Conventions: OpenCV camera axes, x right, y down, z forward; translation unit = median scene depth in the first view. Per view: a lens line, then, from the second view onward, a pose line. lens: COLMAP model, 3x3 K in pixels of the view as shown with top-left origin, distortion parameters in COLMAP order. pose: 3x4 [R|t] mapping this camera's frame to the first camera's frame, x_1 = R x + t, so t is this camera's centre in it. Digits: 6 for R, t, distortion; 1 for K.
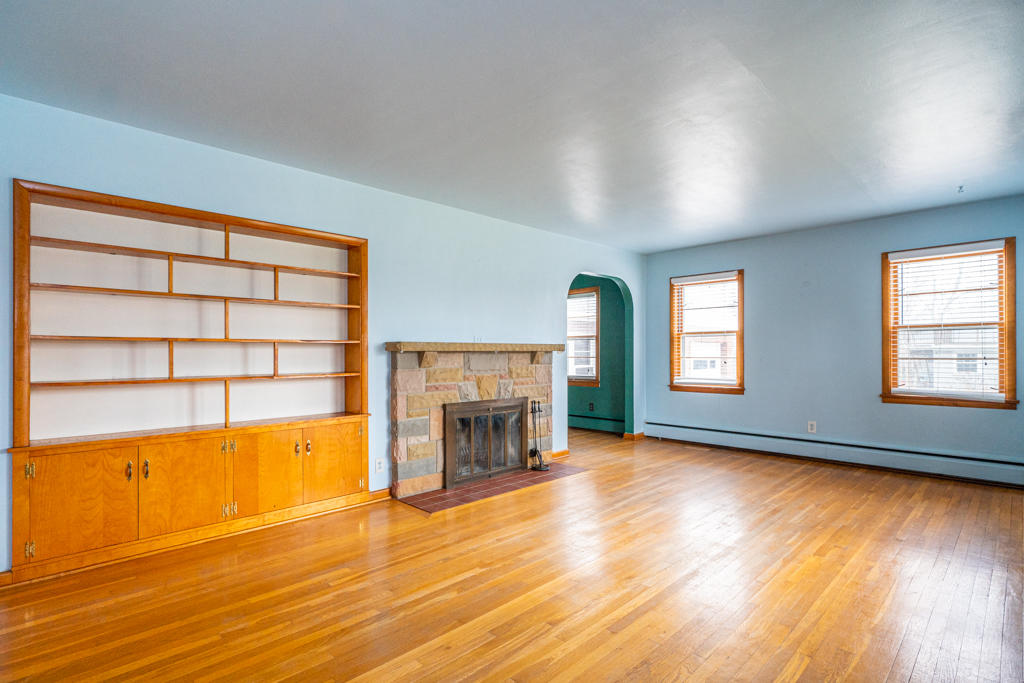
lens RADIAL K [[497.4, 0, 511.4], [0, 497.4, 355.7], [0, 0, 1]] dist [0.001286, 0.000169]
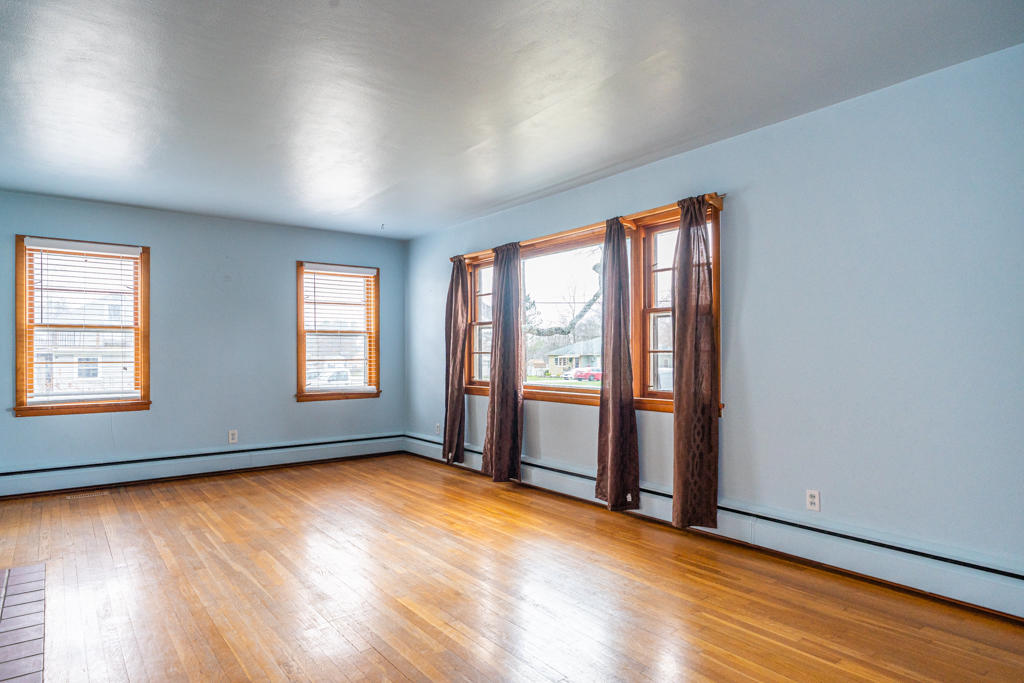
lens RADIAL K [[565.8, 0, 511.0], [0, 565.8, 354.1], [0, 0, 1]] dist [-0.004445, -0.000918]
pose [[0.096719, 0.003343, 0.995306, -0.110729], [0.007215, 0.999966, -0.004059, -0.000118], [-0.995286, 0.007574, 0.096692, 0.111282]]
